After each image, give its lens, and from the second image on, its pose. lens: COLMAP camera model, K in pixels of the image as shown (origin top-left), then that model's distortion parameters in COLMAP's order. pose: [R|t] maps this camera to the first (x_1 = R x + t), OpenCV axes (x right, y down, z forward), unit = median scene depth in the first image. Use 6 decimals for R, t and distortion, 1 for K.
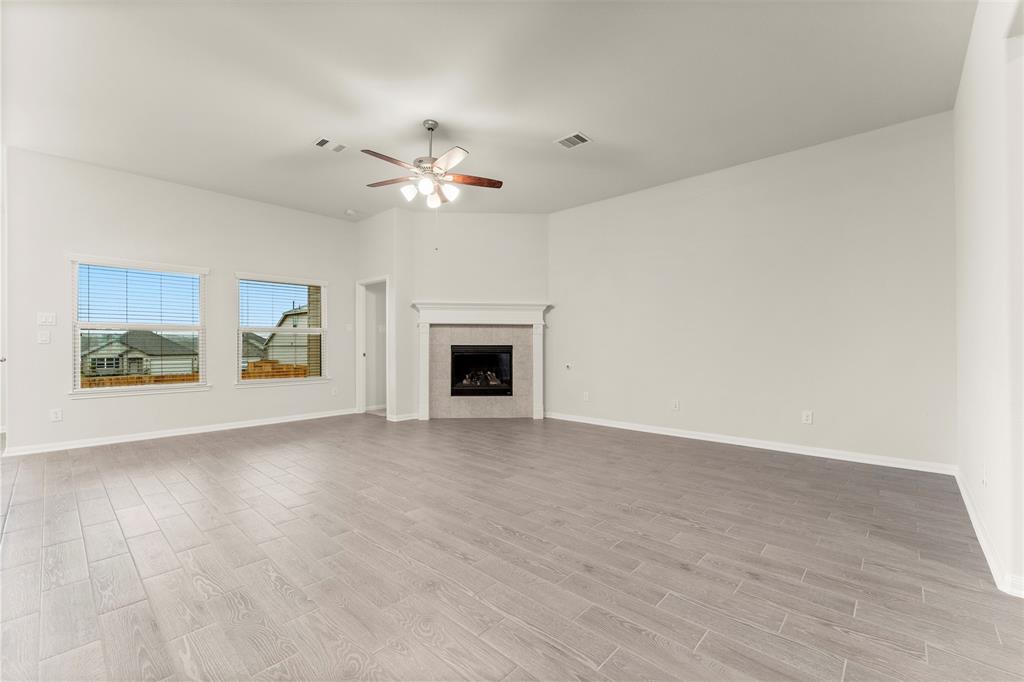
lens RADIAL K [[425.7, 0, 512.0], [0, 425.7, 341.0], [0, 0, 1]] dist [-0.002204, -0.000387]
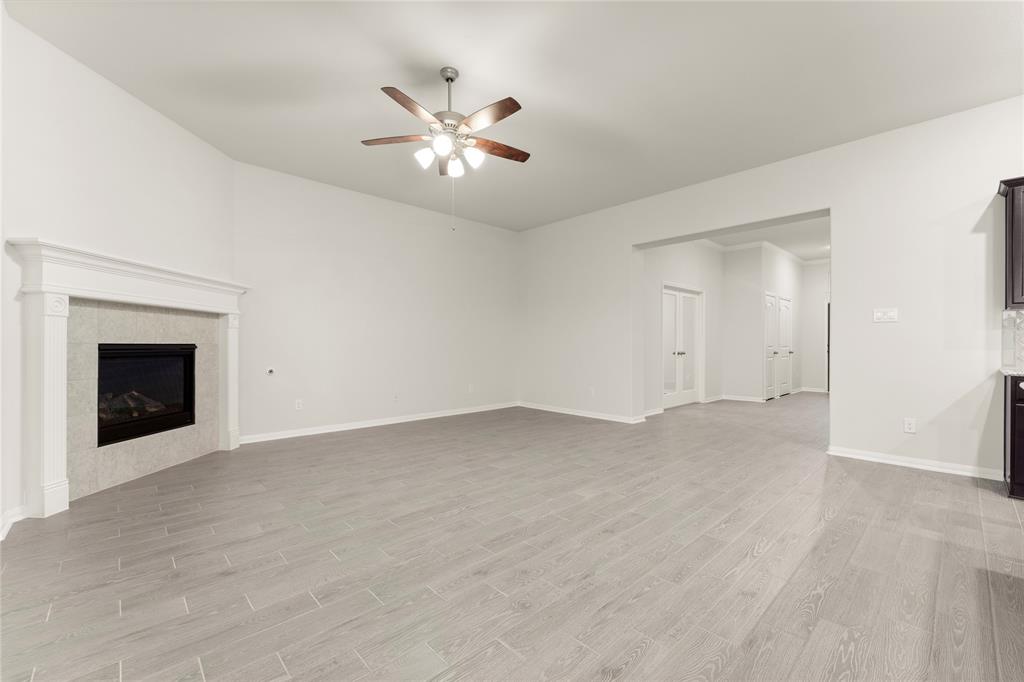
lens RADIAL K [[423.3, 0, 508.7], [0, 423.3, 344.0], [0, 0, 1]] dist [-0.005972, 0.000133]
pose [[0.081759, 0.000612, 0.996652, -0.603902], [-0.010228, 0.999948, 0.000225, 0.005160], [-0.996600, -0.010212, 0.081761, 0.498541]]
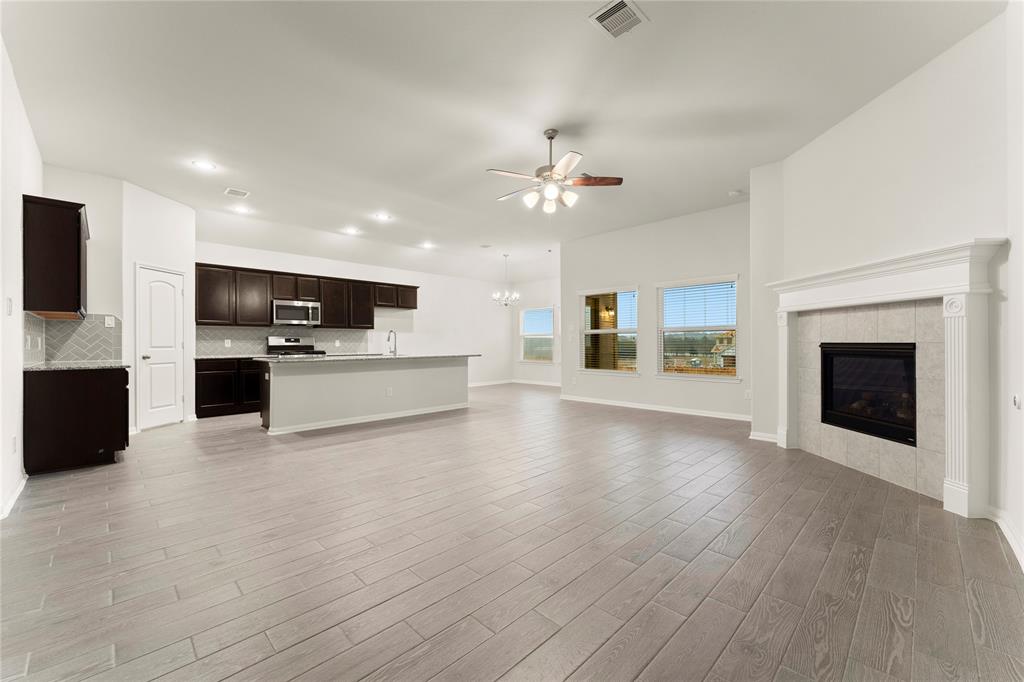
lens RADIAL K [[414.4, 0, 512.0], [0, 414.4, 341.0], [0, 0, 1]] dist [0.000637, -0.000006]
pose [[-0.041037, -0.005162, -0.999144, 0.509407], [0.010828, 0.999926, -0.005611, 0.005618], [0.999099, -0.011049, -0.040978, 0.575005]]
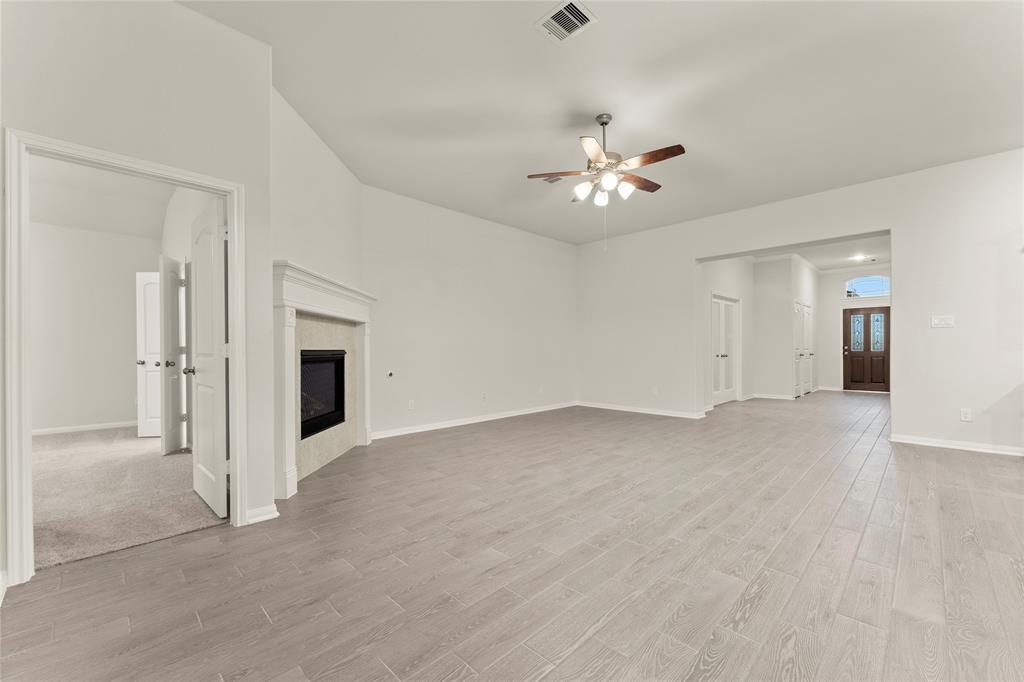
lens RADIAL K [[414.9, 0, 512.1], [0, 414.9, 348.5], [0, 0, 1]] dist [0.000121, -0.000115]
pose [[0.048982, 0.001184, 0.998799, -0.695292], [-0.003428, 0.999994, -0.001018, 0.007469], [-0.998794, -0.003374, 0.048986, 0.708521]]
